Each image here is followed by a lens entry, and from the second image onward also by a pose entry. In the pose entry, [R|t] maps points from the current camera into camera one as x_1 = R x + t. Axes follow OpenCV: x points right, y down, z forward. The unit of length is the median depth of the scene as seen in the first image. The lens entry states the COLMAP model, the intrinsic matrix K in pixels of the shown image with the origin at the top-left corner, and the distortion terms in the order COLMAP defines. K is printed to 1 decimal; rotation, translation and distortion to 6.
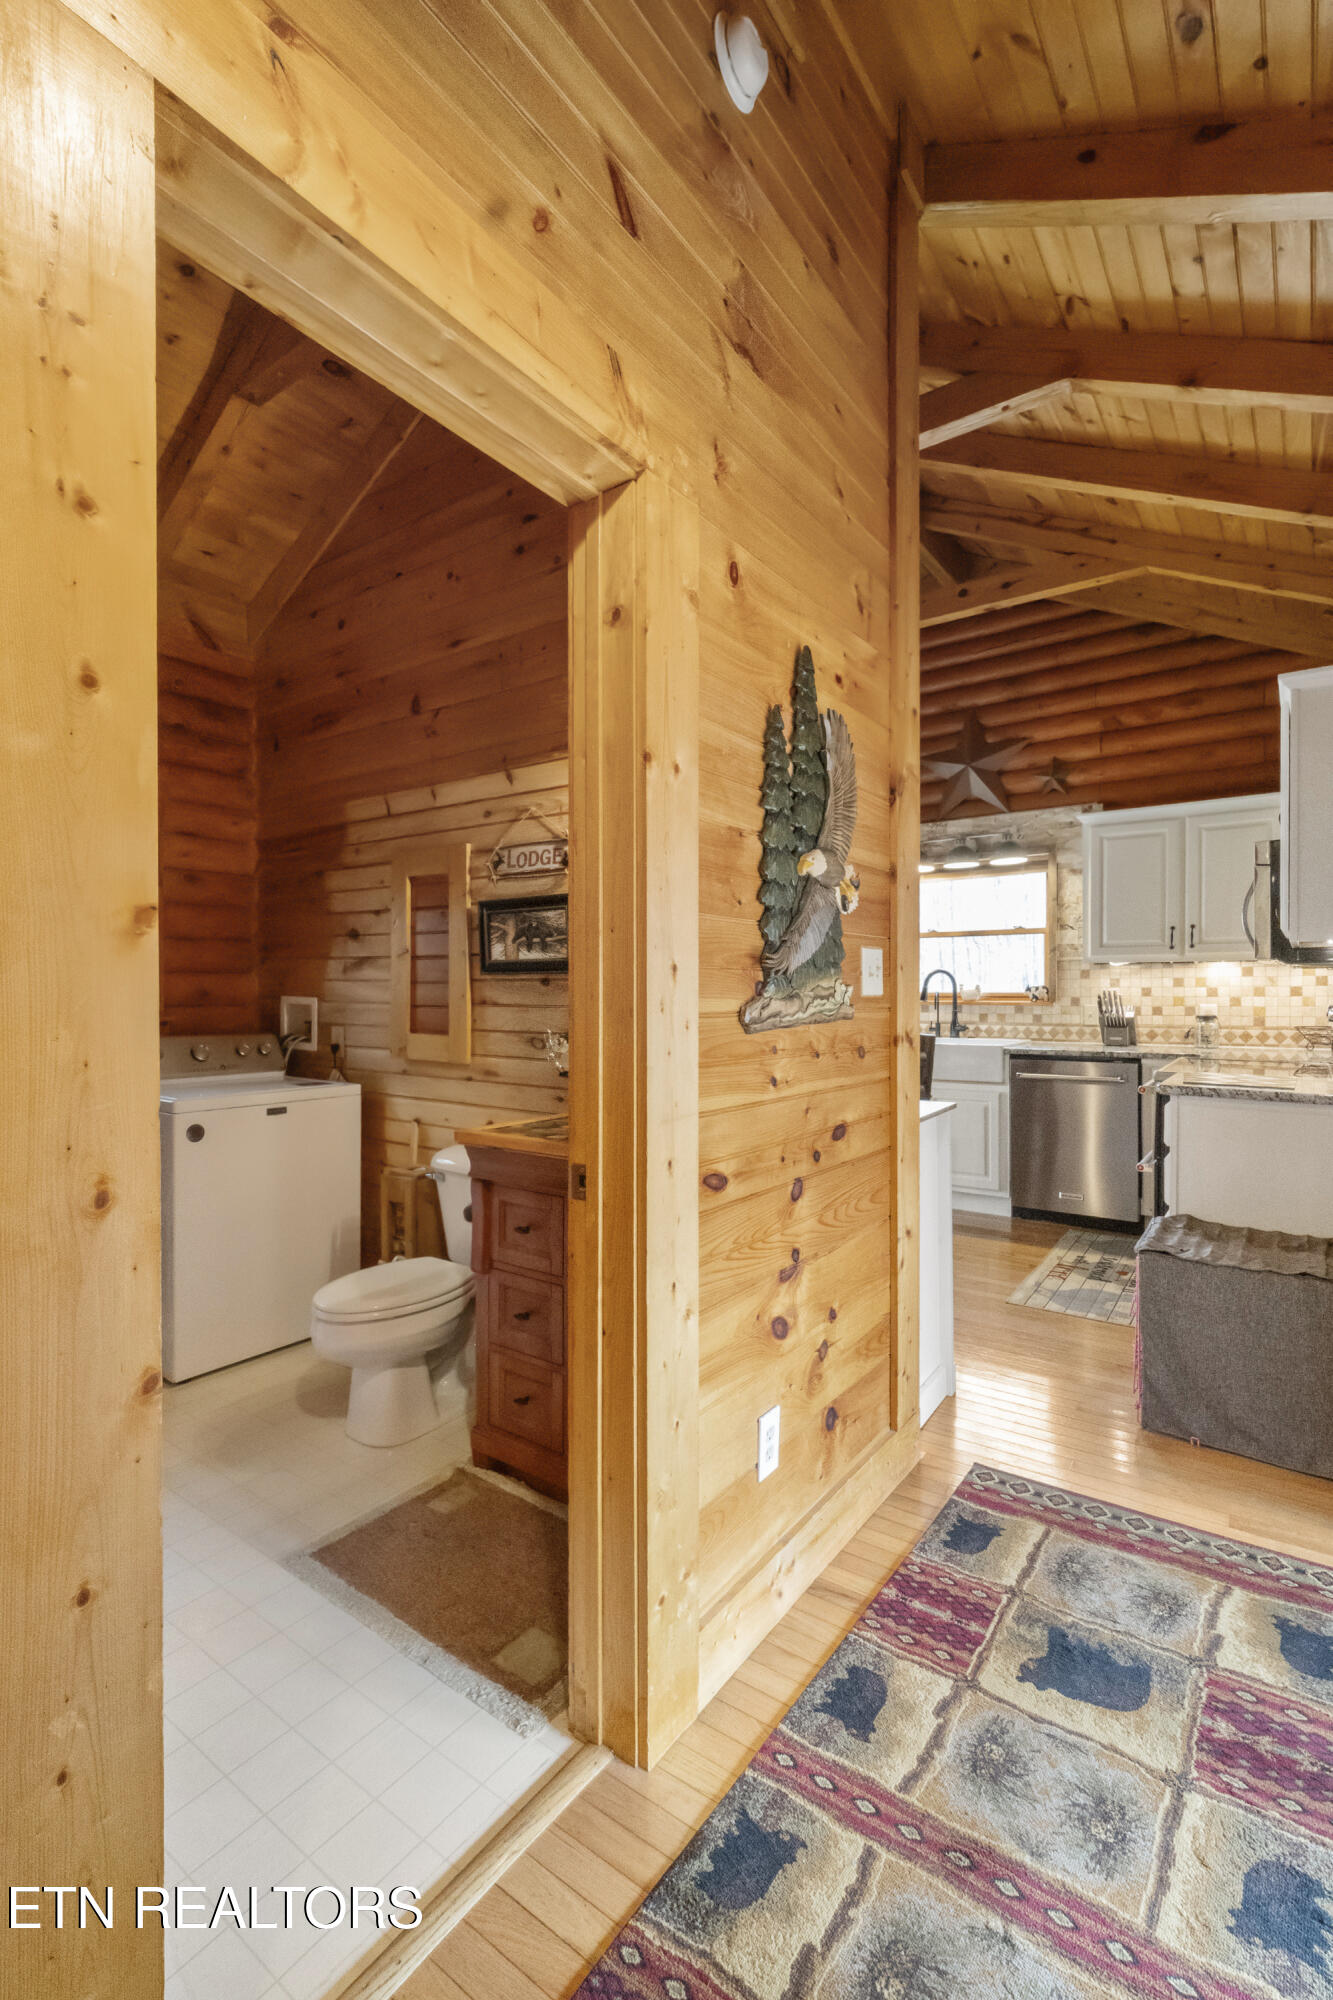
lens RADIAL K [[893.9, 0, 651.8], [0, 893.9, 994.1], [0, 0, 1]] dist [0.001050, 0.000220]
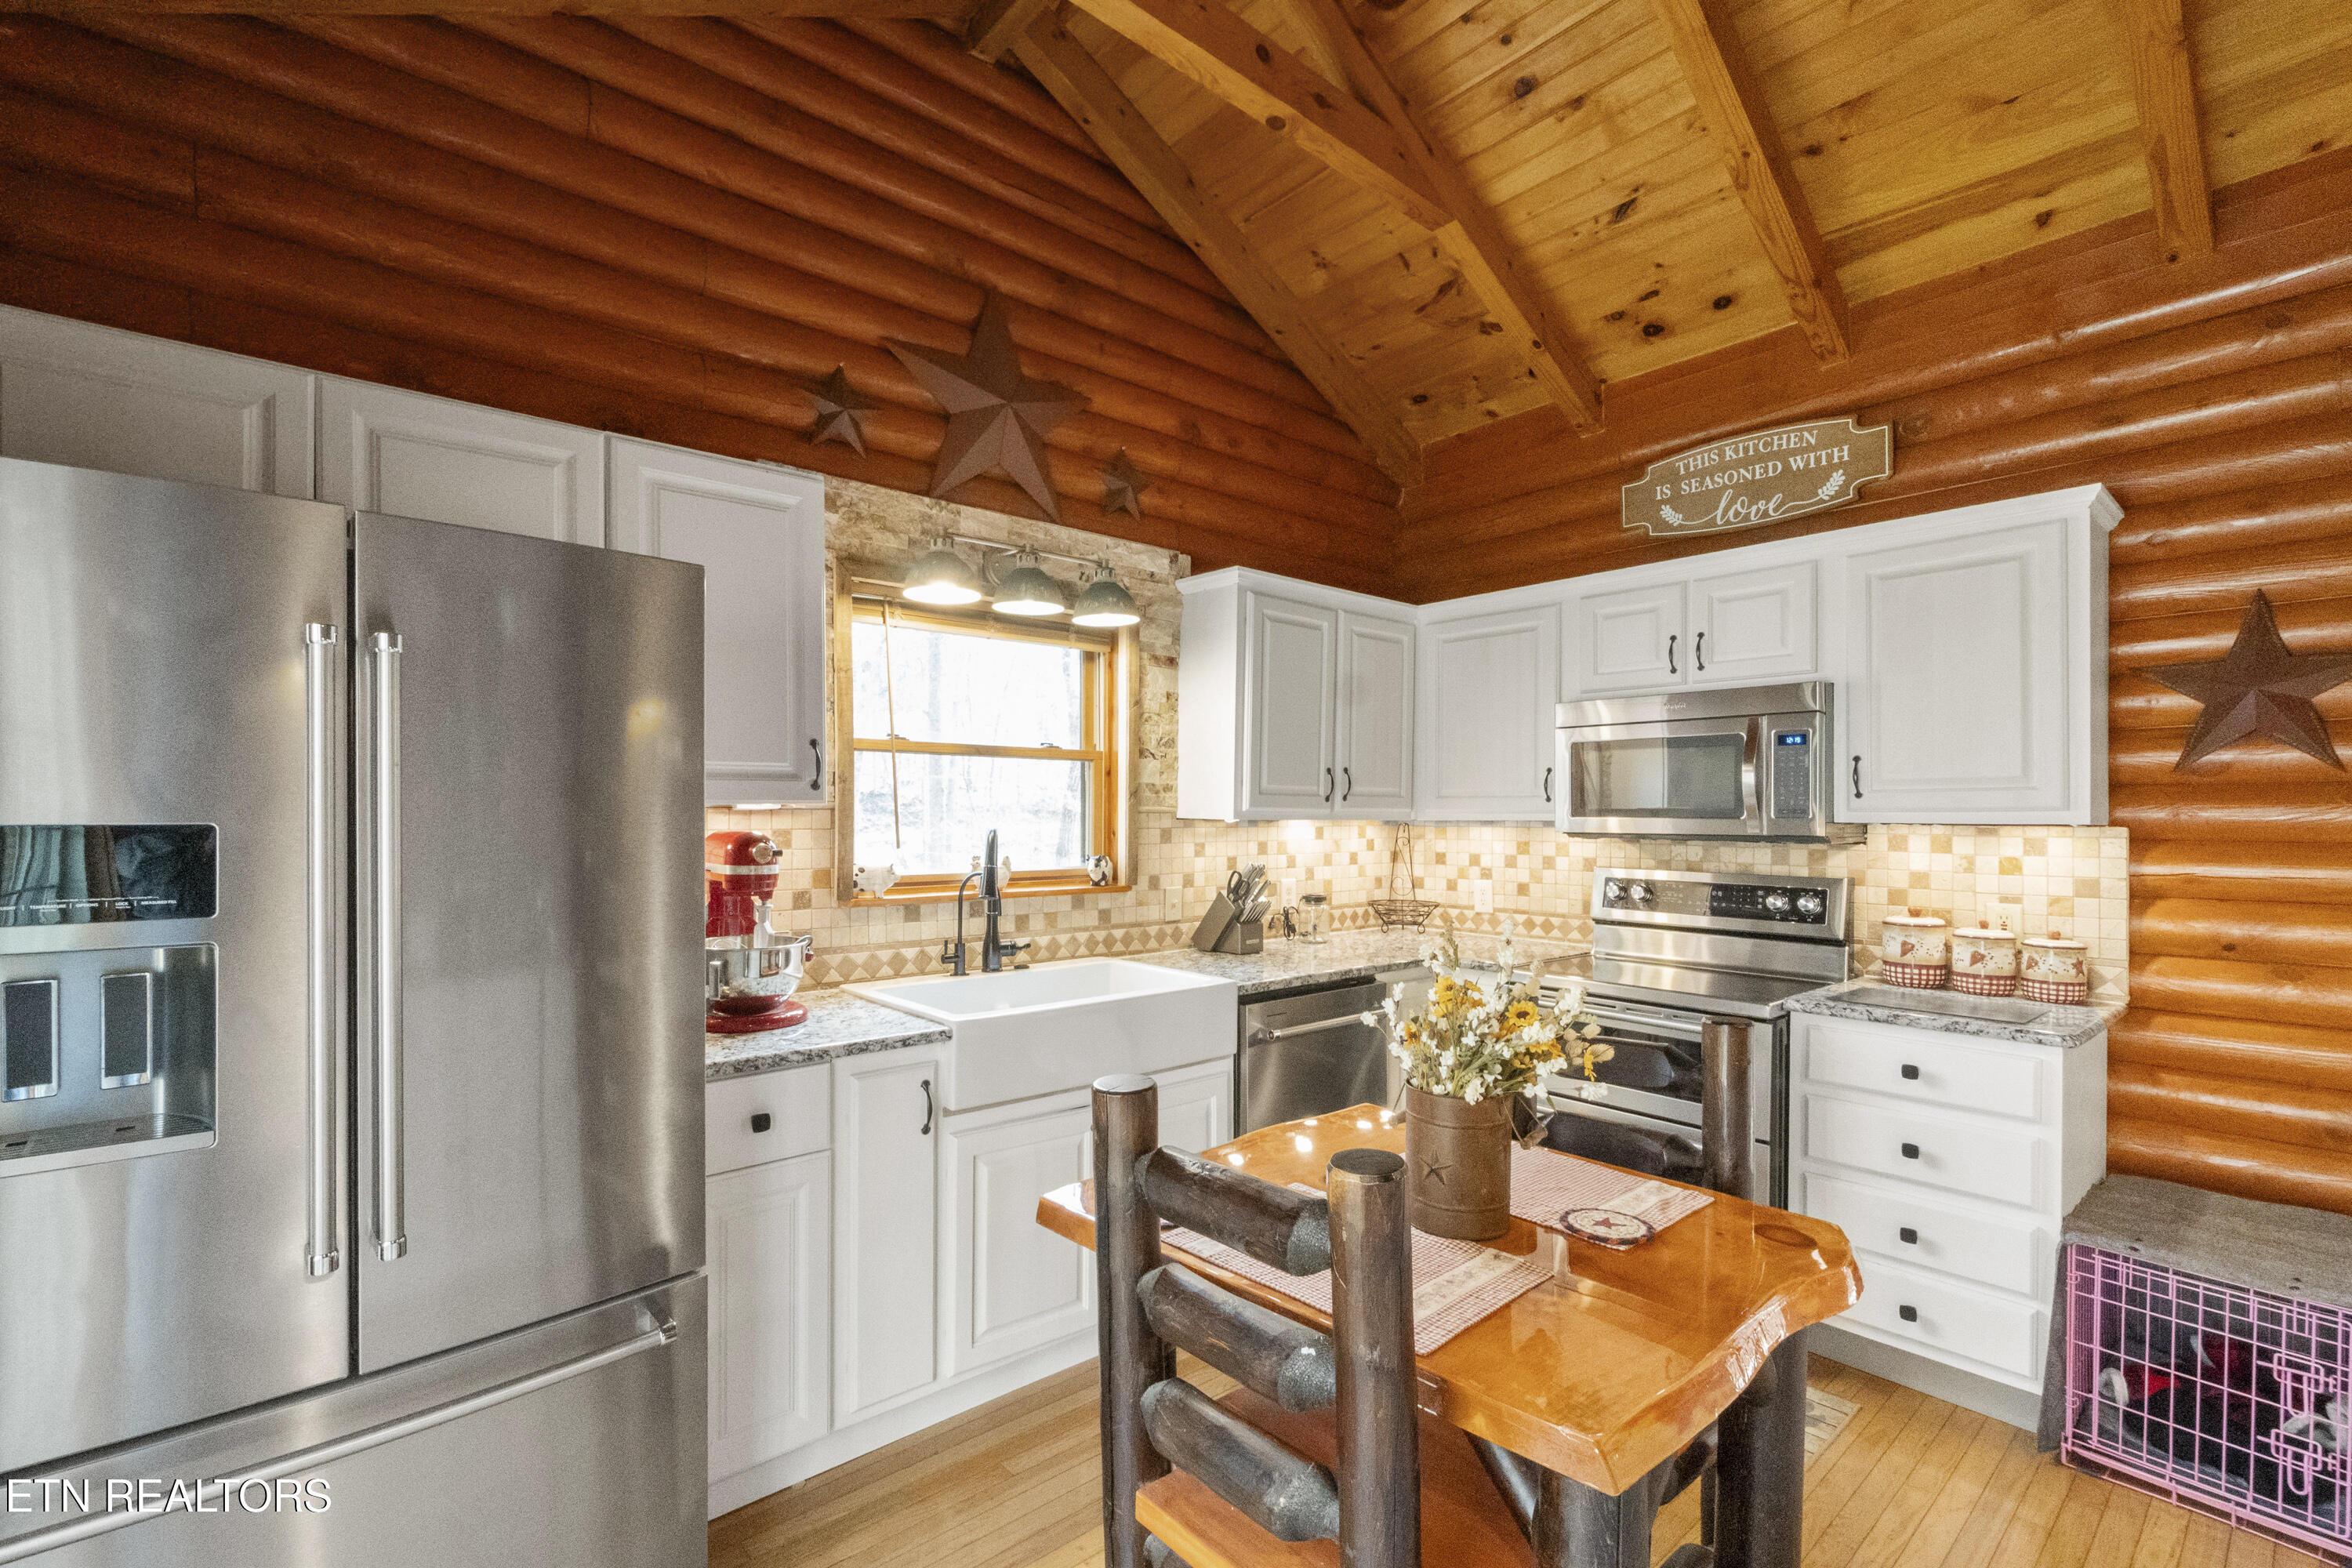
lens RADIAL K [[1051.2, 0, 1171.6], [0, 1051.2, 810.3], [0, 0, 1]] dist [0.001050, 0.000220]
pose [[0.217655, 0.008080, 0.975992, -0.191504], [0.000799, 0.999964, -0.008457, -0.032844], [-0.976025, 0.002621, 0.217641, 0.835640]]
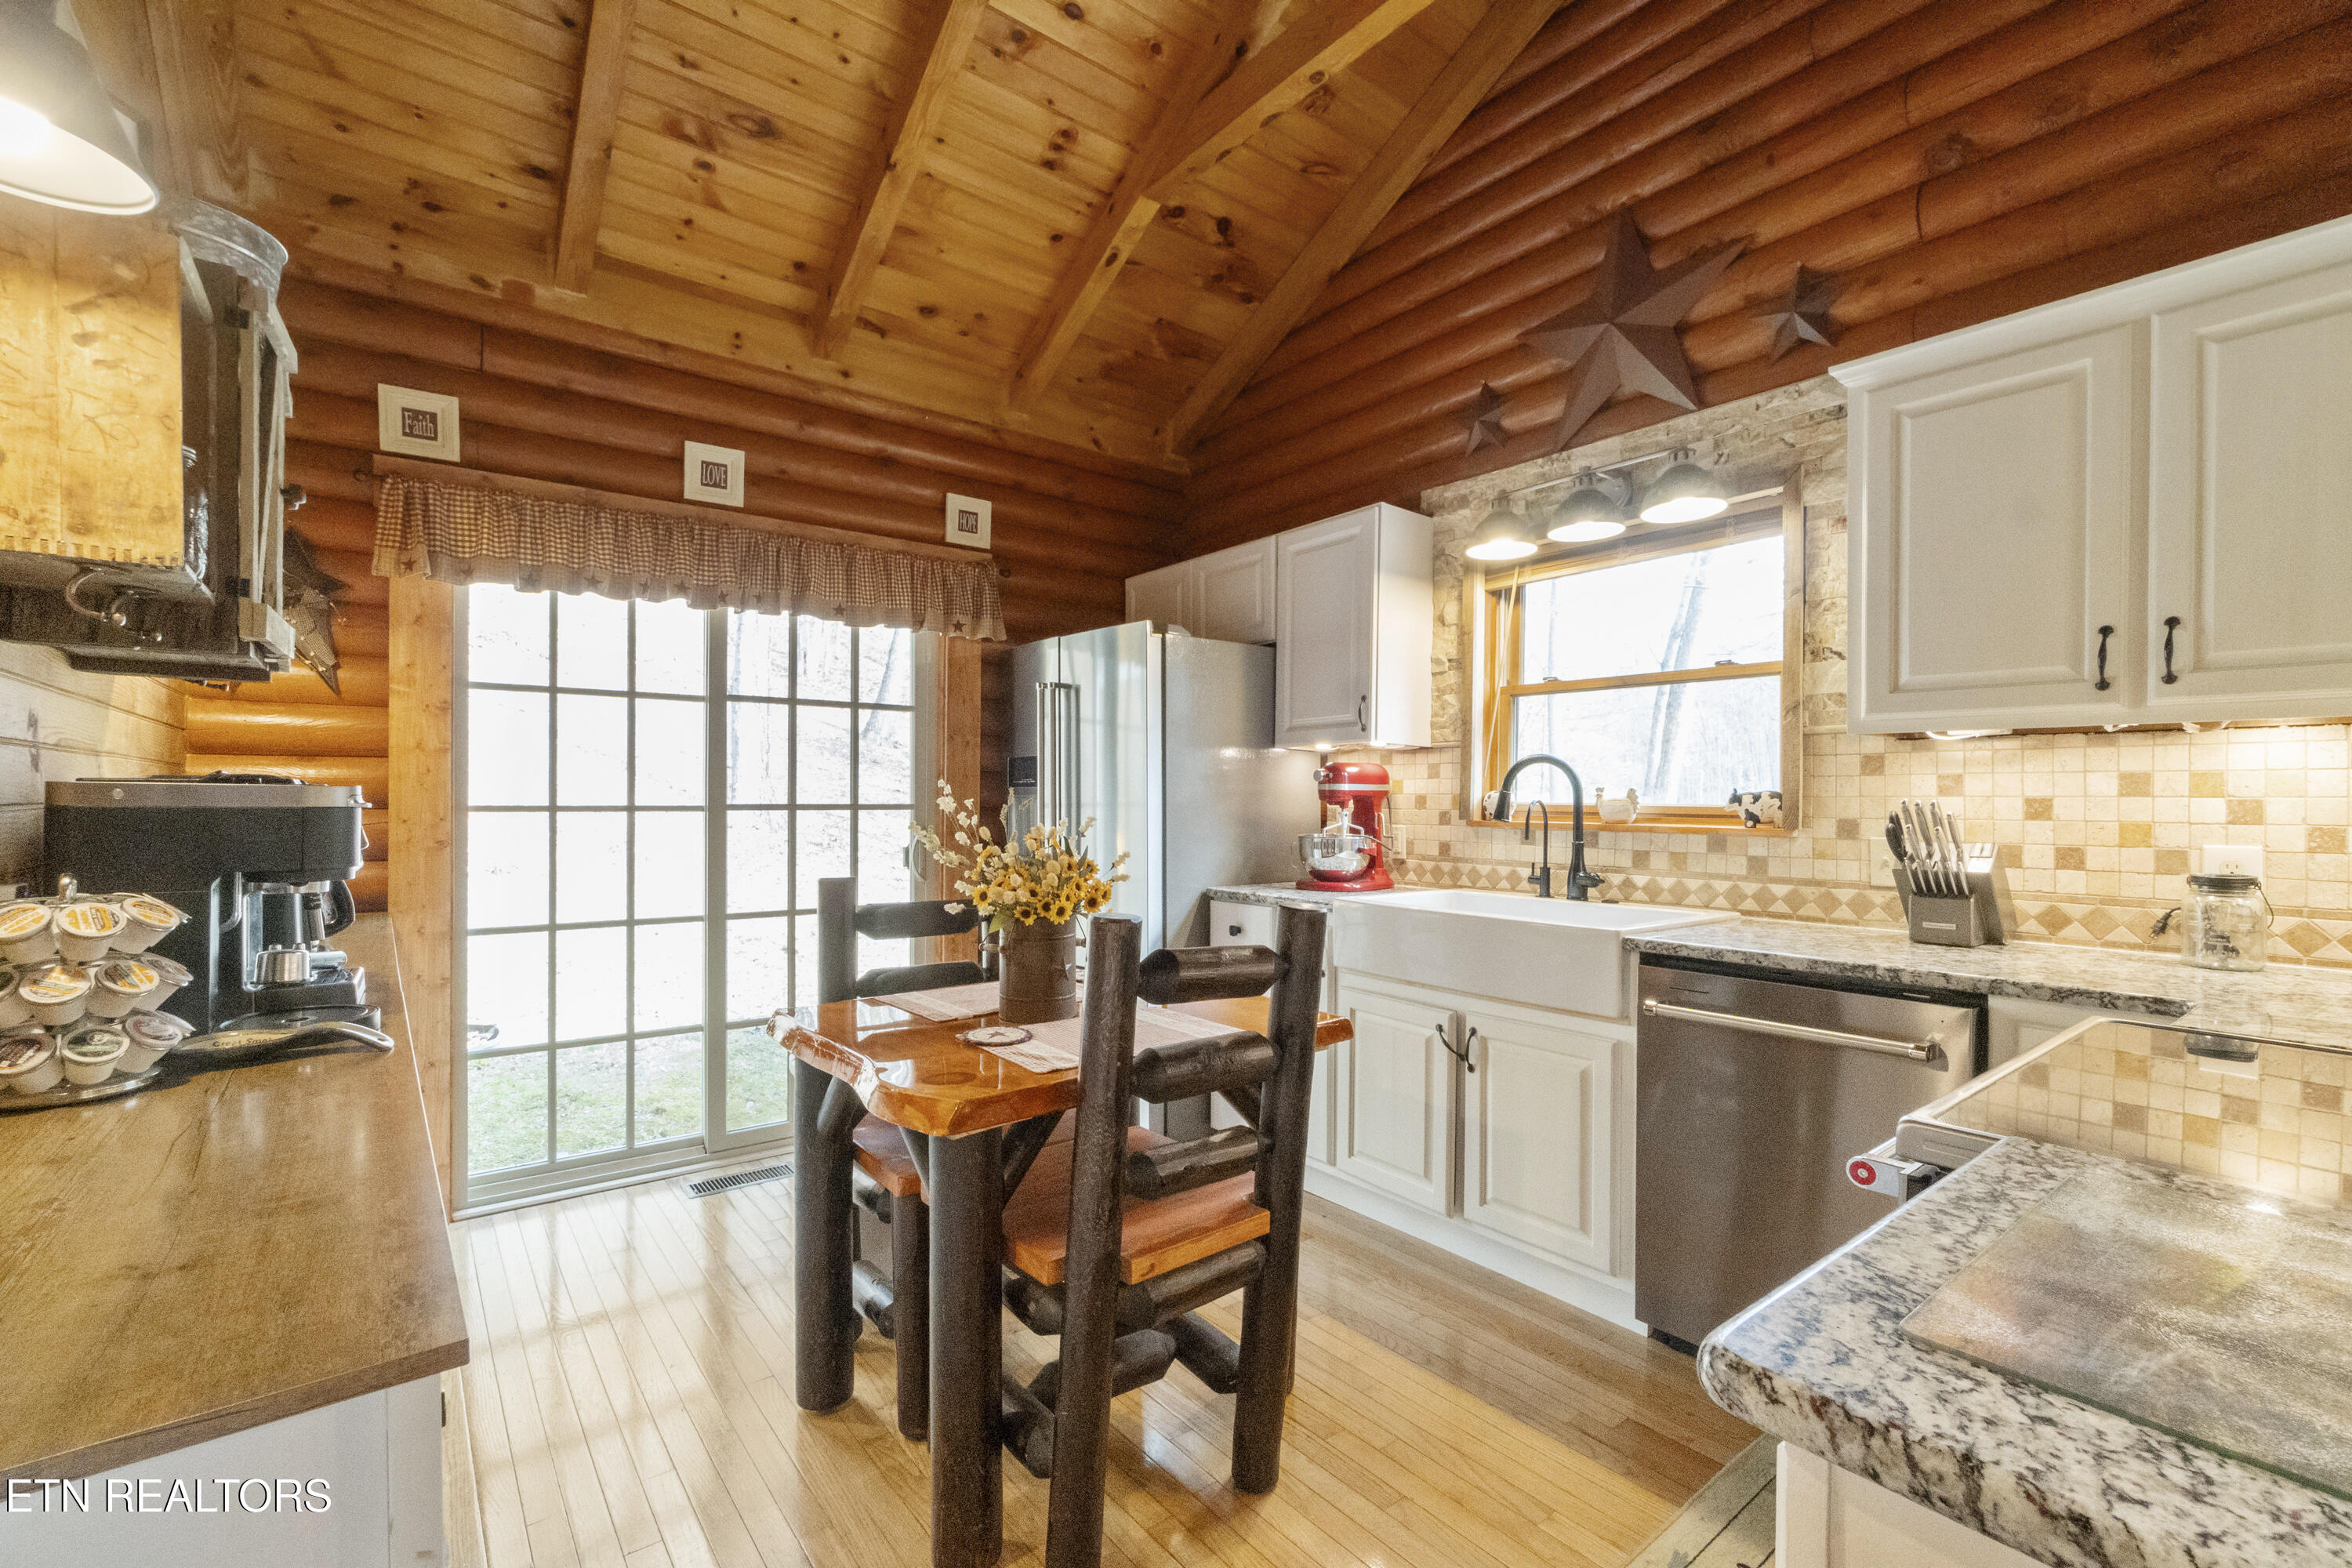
lens RADIAL K [[1012.2, 0, 1162.7], [0, 1012.2, 798.5], [0, 0, 1]] dist [-0.002620, -0.000191]
pose [[0.960034, 0.011796, -0.279634, 0.294039], [-0.013420, 0.999902, -0.003893, -0.000038], [0.279561, 0.007490, 0.960099, 0.446247]]
